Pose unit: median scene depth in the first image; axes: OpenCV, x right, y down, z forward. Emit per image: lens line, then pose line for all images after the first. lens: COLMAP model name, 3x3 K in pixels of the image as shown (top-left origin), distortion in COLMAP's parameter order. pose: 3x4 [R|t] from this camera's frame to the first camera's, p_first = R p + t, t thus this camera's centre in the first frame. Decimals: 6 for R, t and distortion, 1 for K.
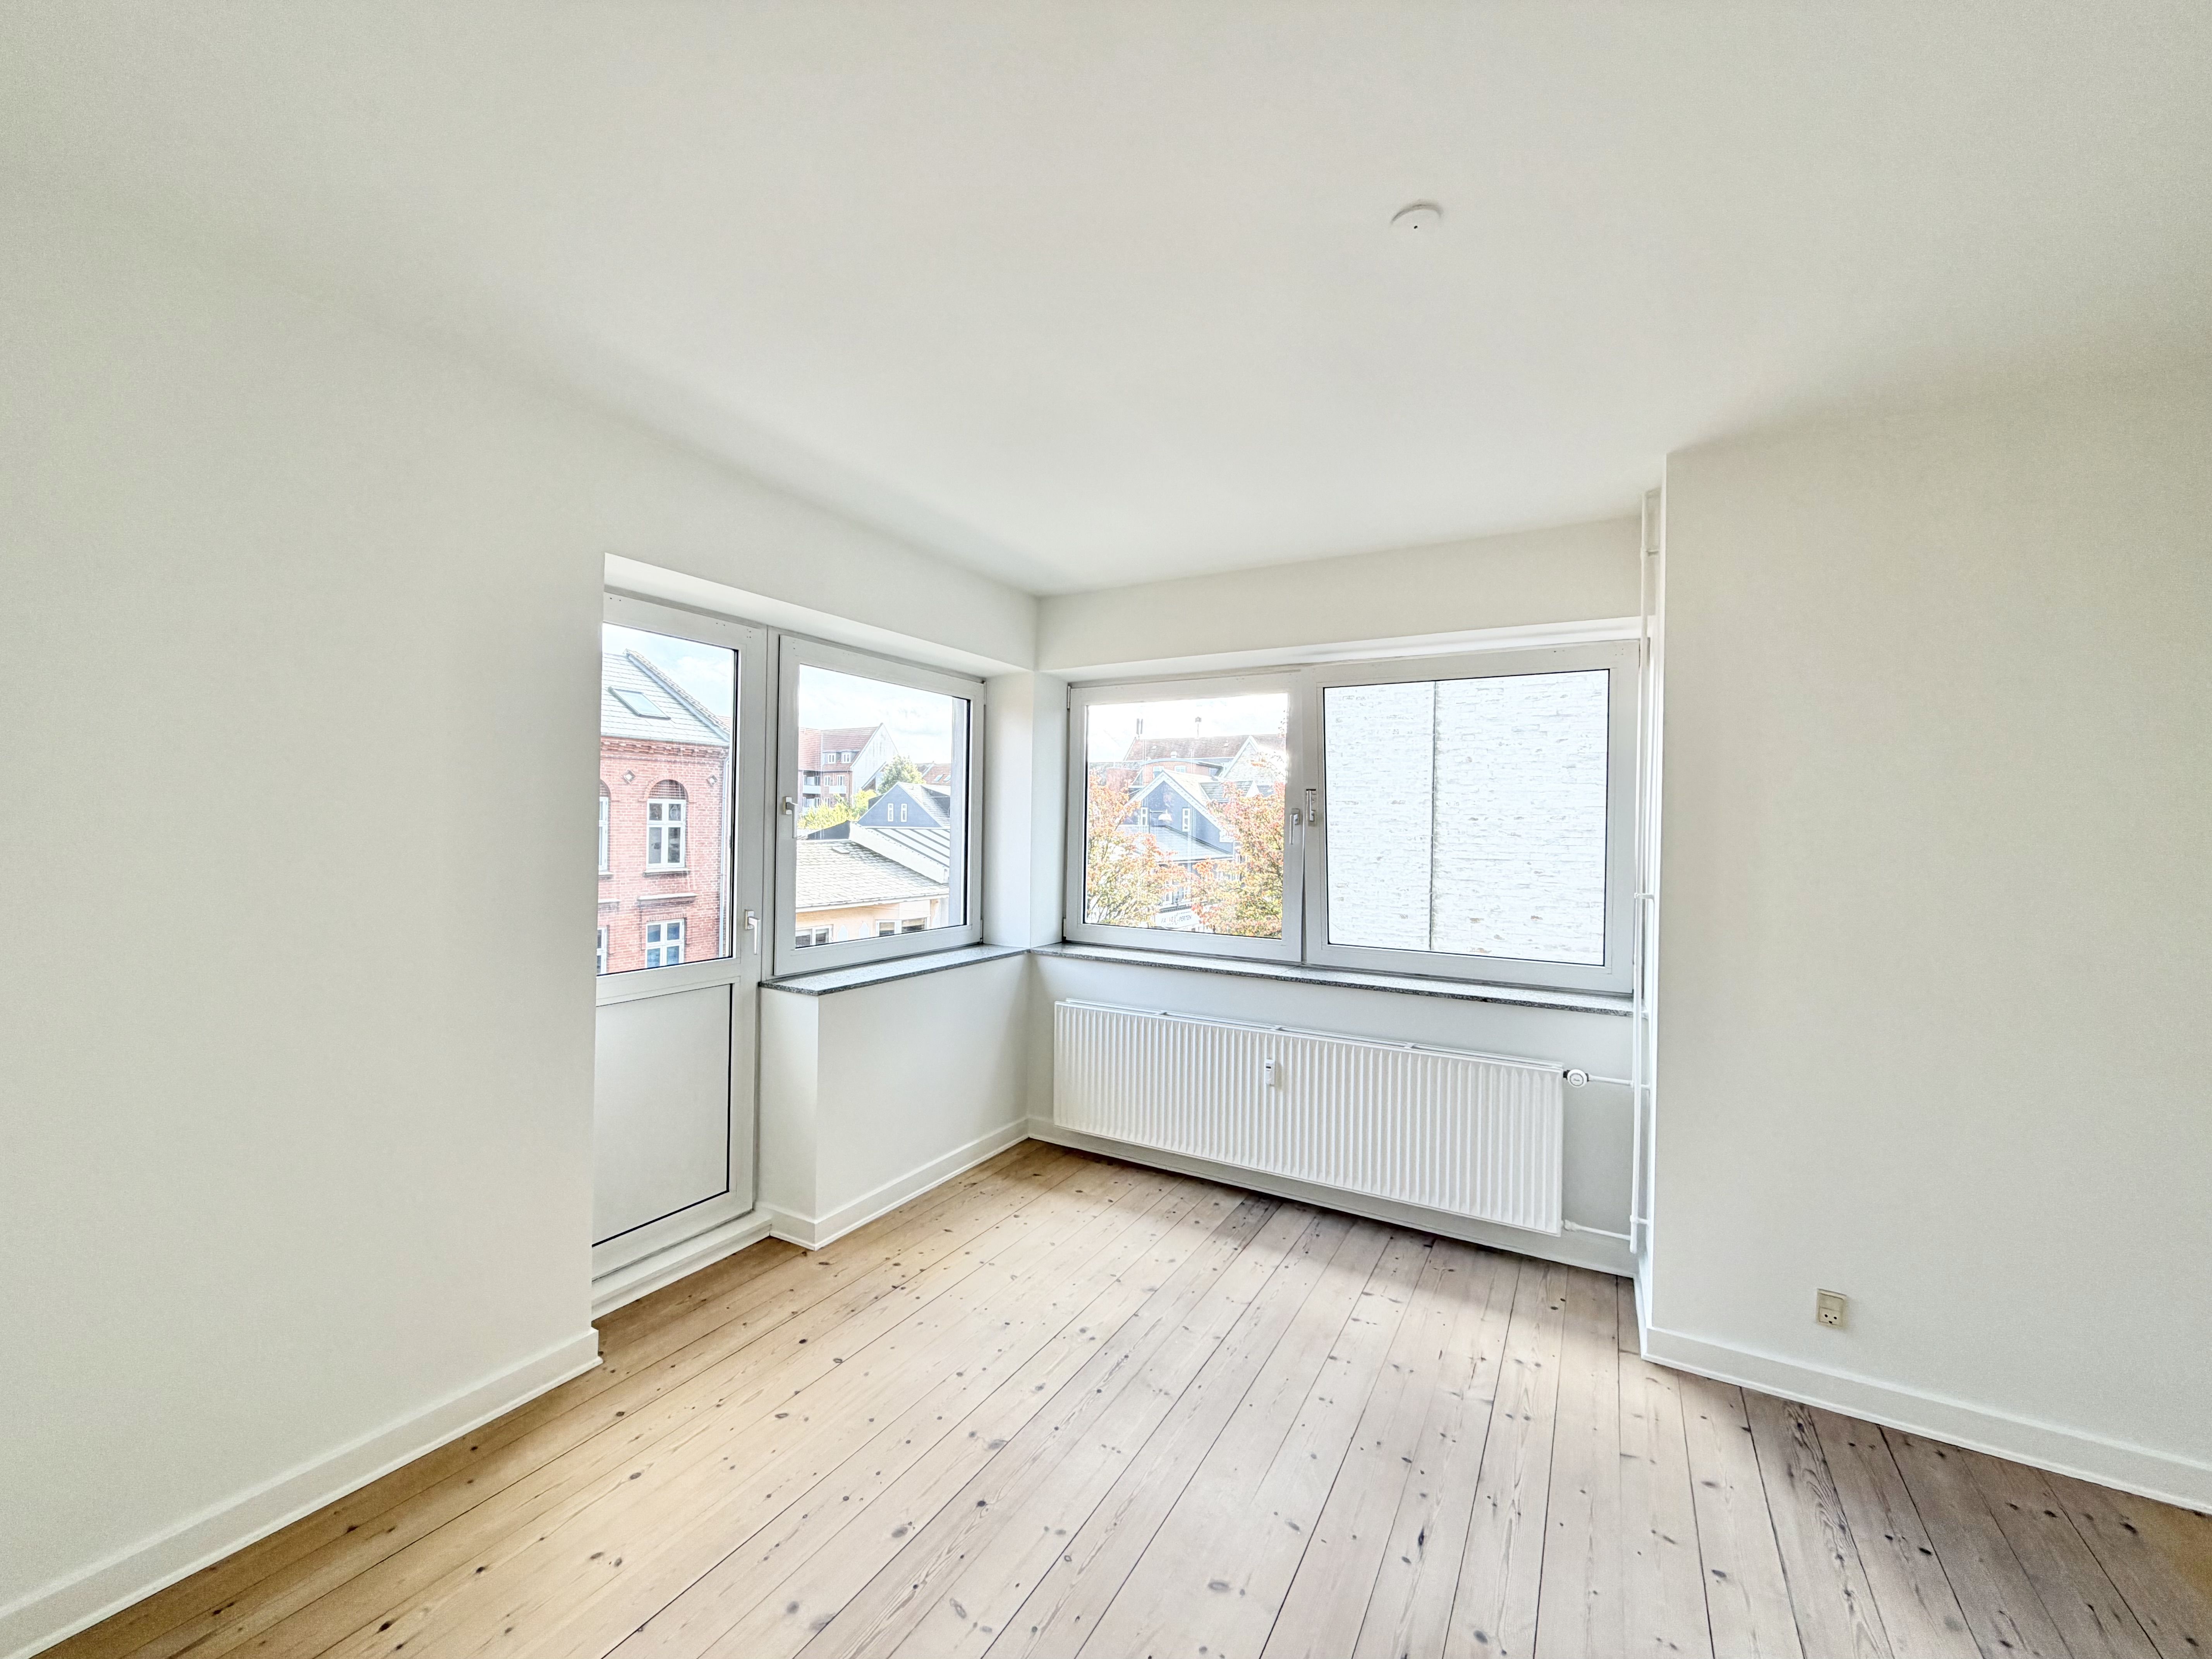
lens RADIAL K [[877.5, 0, 1099.5], [0, 877.5, 826.7], [0, 0, 1]] dist [-0.001822, 0.000218]
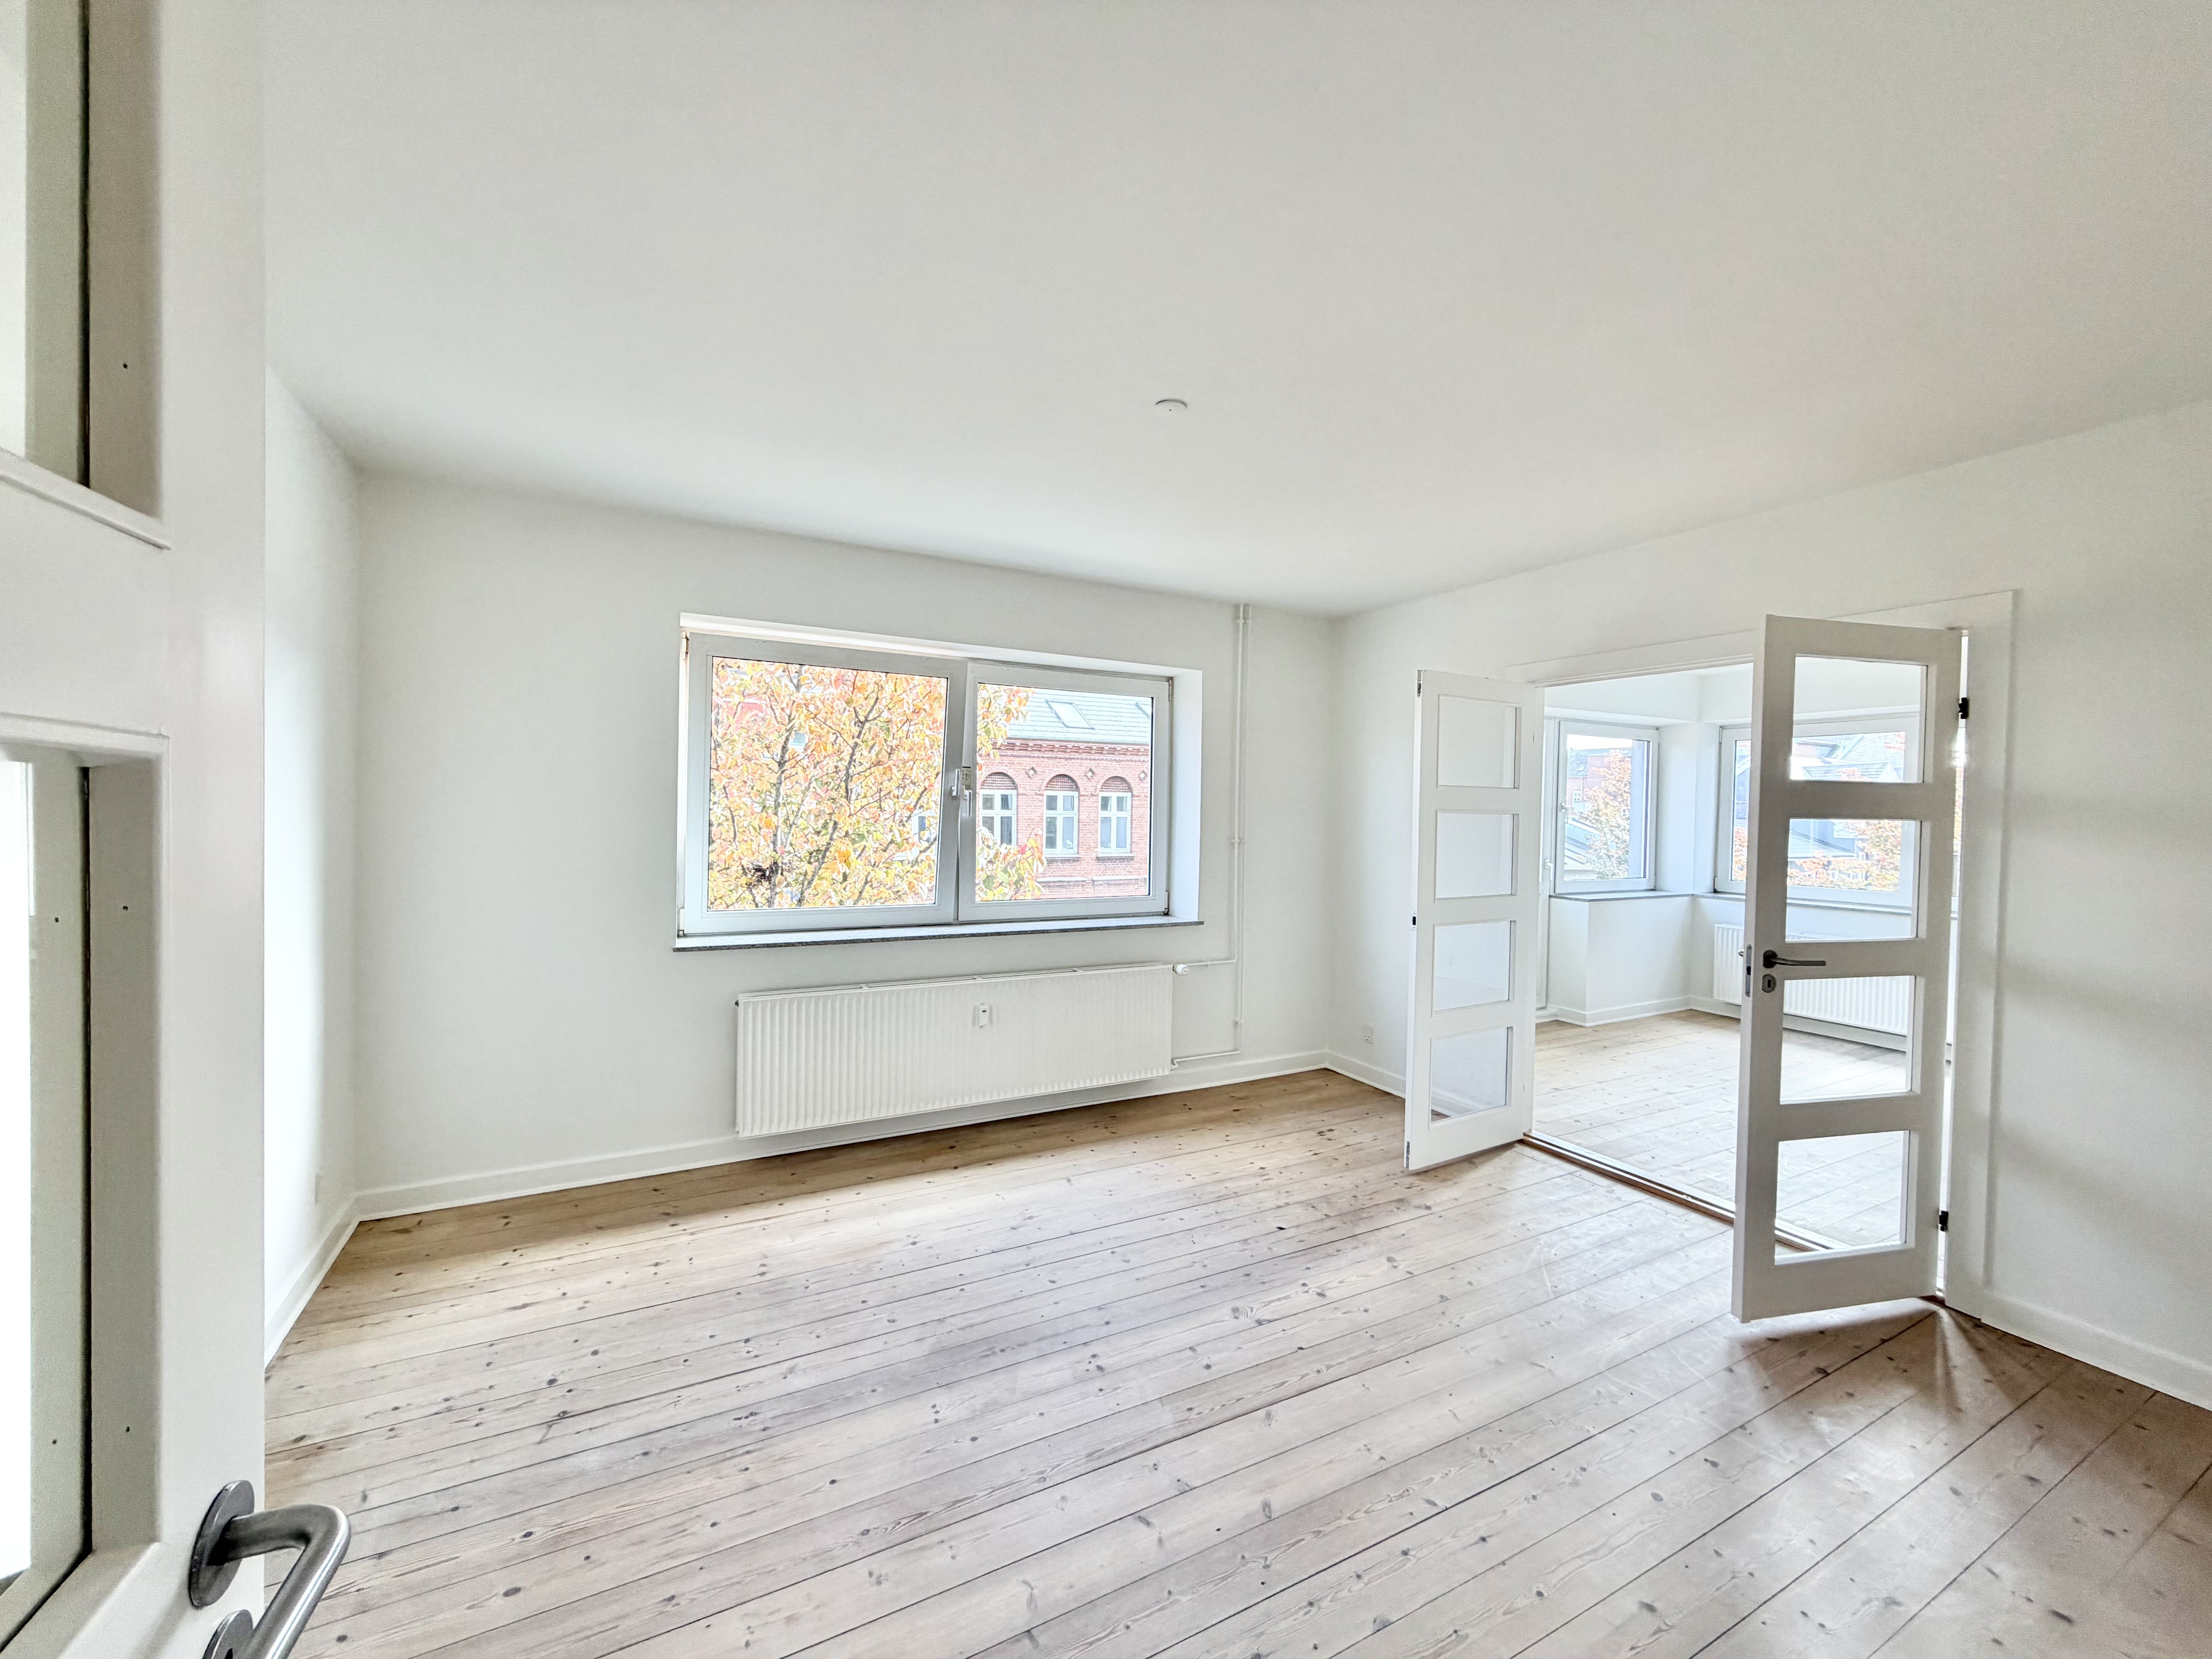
lens RADIAL K [[877.5, 0, 1099.5], [0, 877.5, 826.7], [0, 0, 1]] dist [-0.001822, 0.000218]
pose [[0.847402, 0.006317, -0.530915, -0.031094], [-0.001855, 0.999958, 0.008937, 0.000561], [0.530949, -0.006589, 0.847378, -0.198145]]
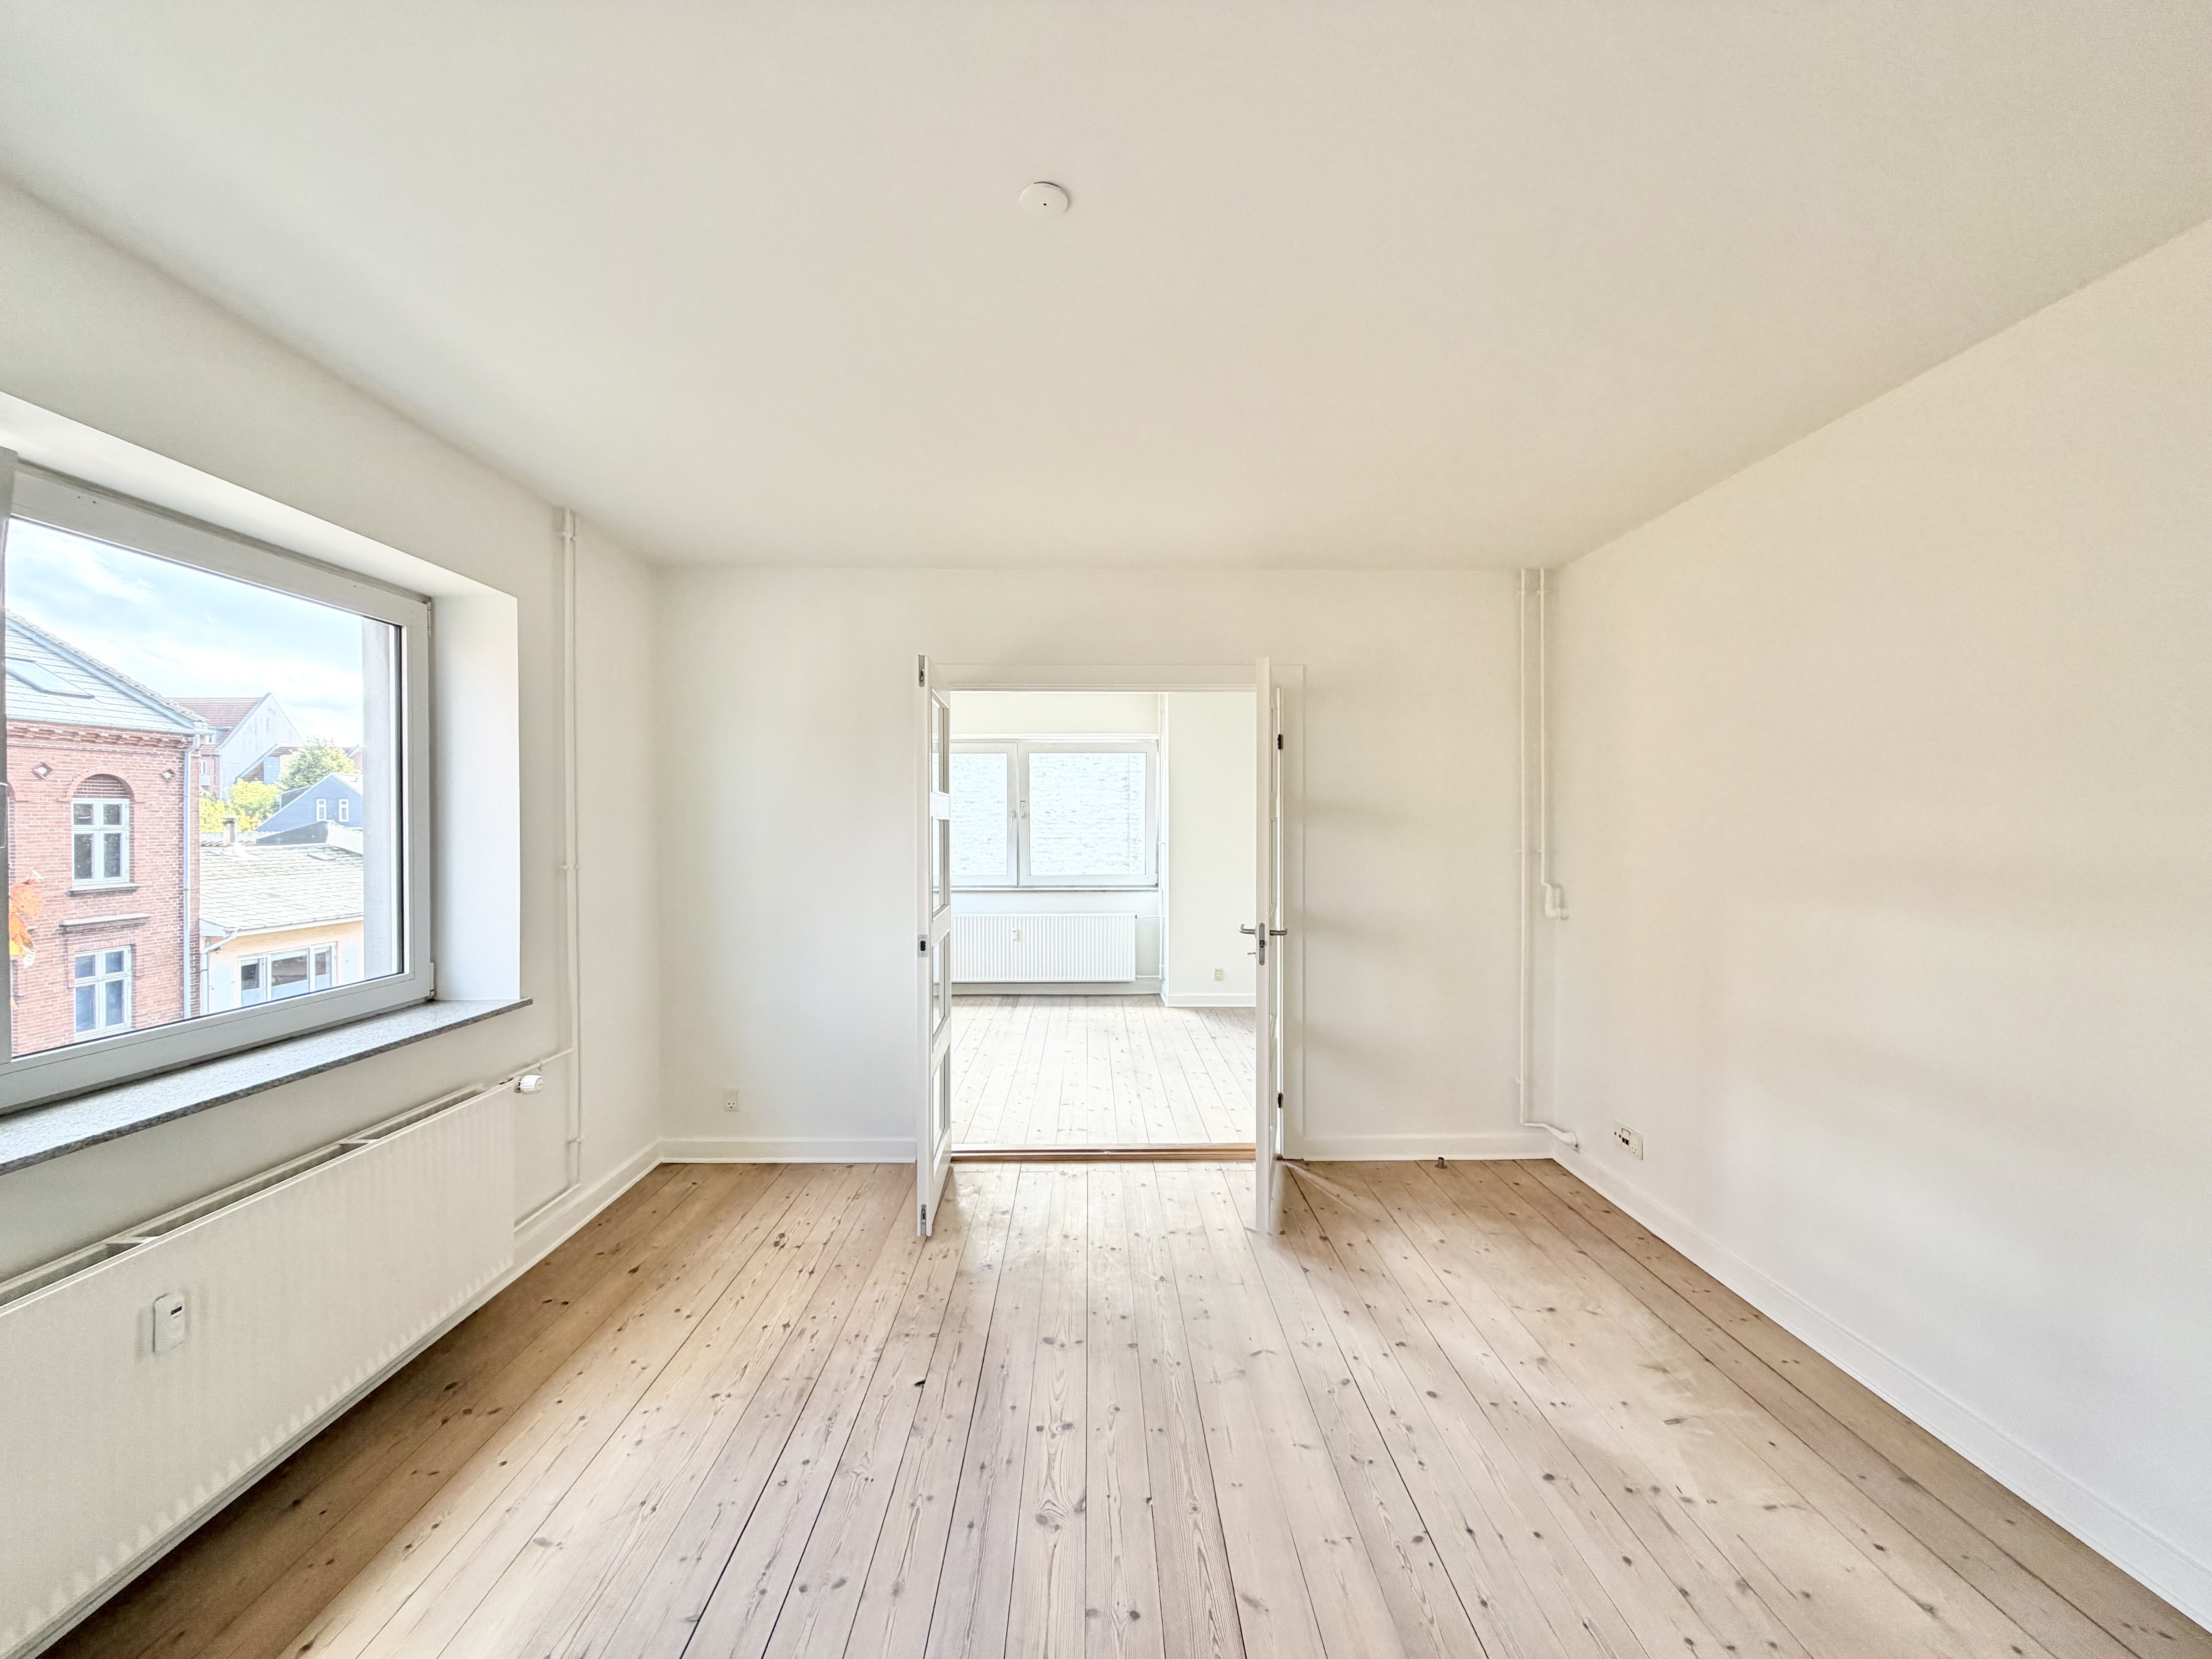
lens RADIAL K [[877.5, 0, 1099.5], [0, 877.5, 826.7], [0, 0, 1]] dist [-0.001822, 0.000218]
pose [[0.858136, -0.021061, 0.512990, -0.122793], [0.016482, 0.999773, 0.013475, -0.001220], [-0.513157, -0.003108, 0.858289, -0.160629]]
